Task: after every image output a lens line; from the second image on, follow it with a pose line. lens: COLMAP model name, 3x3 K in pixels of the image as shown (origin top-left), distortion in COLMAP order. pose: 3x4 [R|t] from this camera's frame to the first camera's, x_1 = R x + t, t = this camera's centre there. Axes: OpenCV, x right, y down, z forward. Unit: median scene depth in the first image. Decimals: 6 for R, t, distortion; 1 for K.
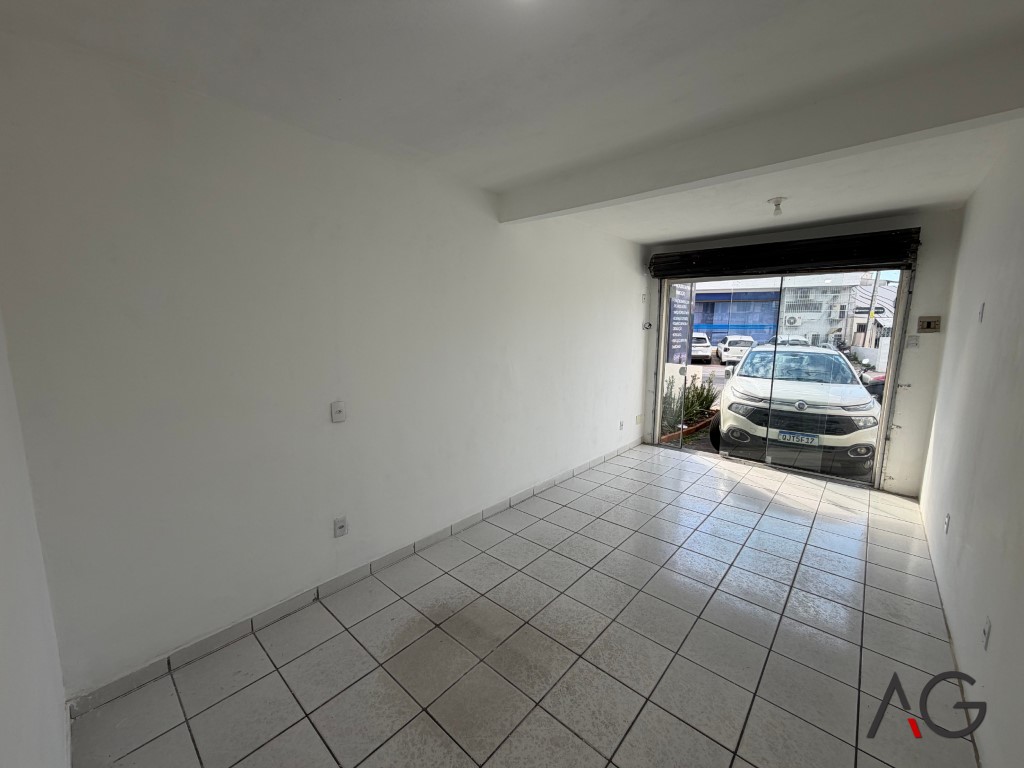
lens RADIAL K [[409.7, 0, 508.1], [0, 409.7, 386.0], [0, 0, 1]] dist [0.000281, 0.000588]
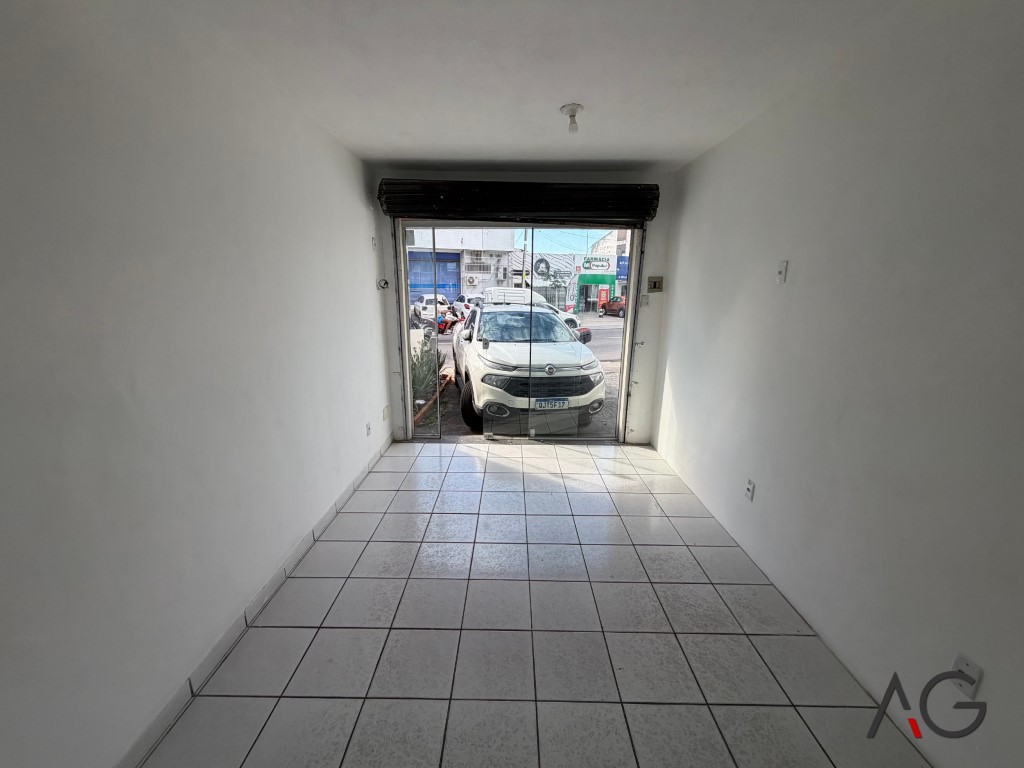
lens RADIAL K [[409.7, 0, 508.7], [0, 409.7, 383.9], [0, 0, 1]] dist [0.000281, 0.000588]
pose [[0.751404, -0.150248, 0.642509, 0.031530], [0.090228, 0.987980, 0.125515, -0.073052], [-0.653644, -0.036340, 0.755929, 0.505374]]
